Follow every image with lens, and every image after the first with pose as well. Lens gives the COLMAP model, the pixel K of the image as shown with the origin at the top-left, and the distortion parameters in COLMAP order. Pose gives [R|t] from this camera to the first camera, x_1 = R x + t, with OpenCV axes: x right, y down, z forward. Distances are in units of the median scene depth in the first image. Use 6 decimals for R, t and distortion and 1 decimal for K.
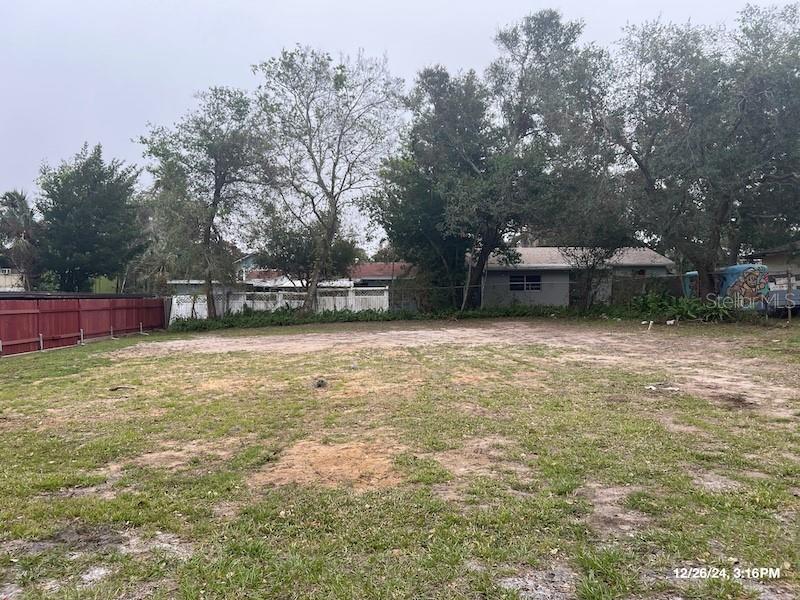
lens RADIAL K [[605.2, 0, 400.0], [0, 605.2, 300.0], [0, 0, 1]] dist [0.101711, -0.133910]
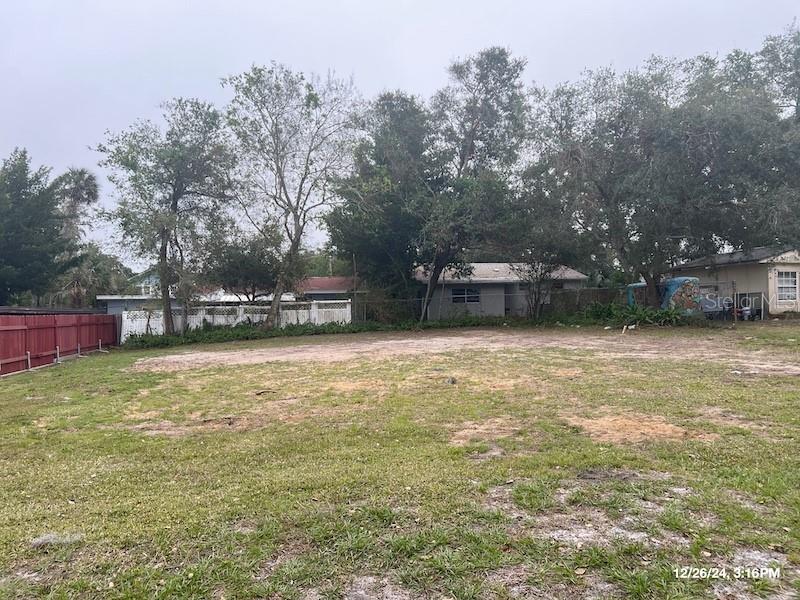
lens RADIAL K [[605.2, 0, 400.0], [0, 605.2, 300.0], [0, 0, 1]] dist [0.101711, -0.133910]
pose [[0.978281, -0.009008, 0.207085, -0.150614], [0.014441, 0.999590, -0.024739, 0.005213], [-0.206777, 0.027192, 0.978010, -0.023616]]
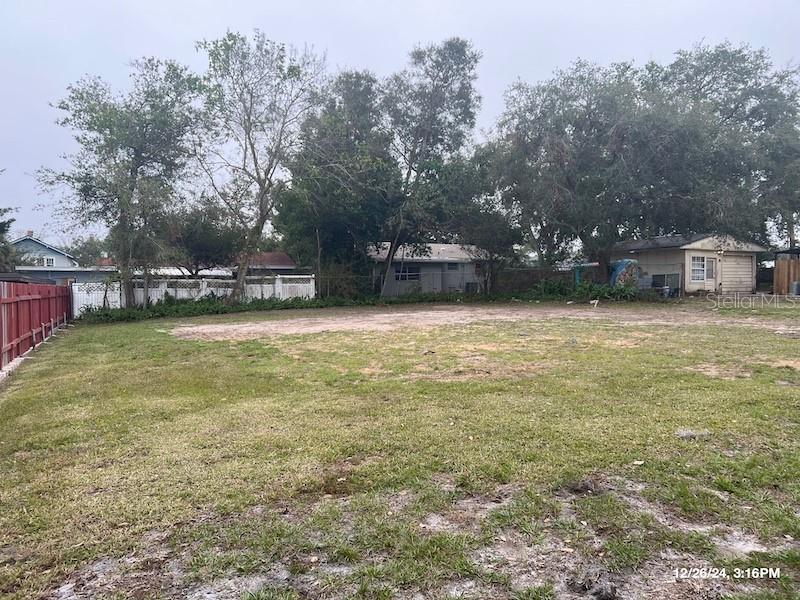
lens RADIAL K [[605.2, 0, 400.0], [0, 605.2, 300.0], [0, 0, 1]] dist [0.101711, -0.133910]
pose [[0.902695, -0.009520, 0.430176, -0.335948], [0.005574, 0.999930, 0.010432, 0.010867], [-0.430245, -0.007019, 0.902685, -0.003992]]
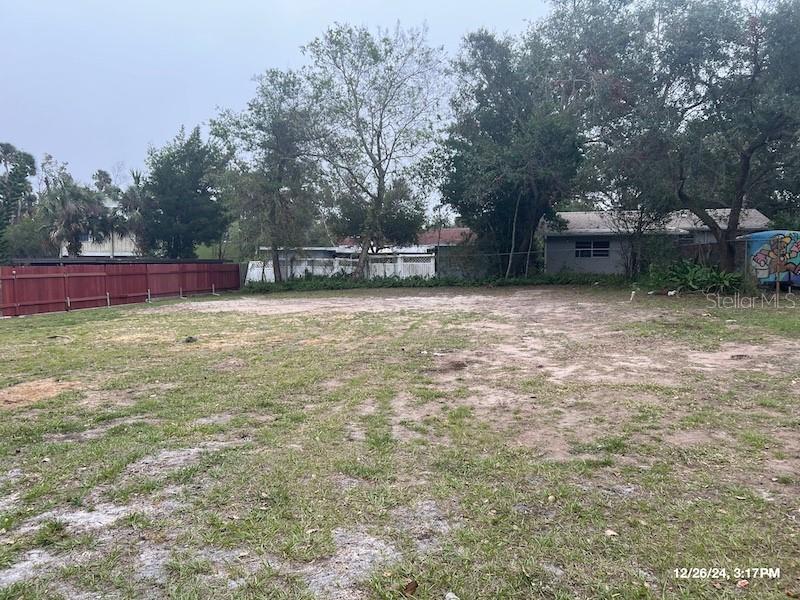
lens RADIAL K [[605.2, 0, 400.0], [0, 605.2, 300.0], [0, 0, 1]] dist [0.101711, -0.133910]
pose [[0.967141, 0.021694, -0.253312, 0.187099], [-0.006674, 0.998176, 0.060004, -0.004891], [0.254152, -0.056342, 0.965522, -0.014296]]
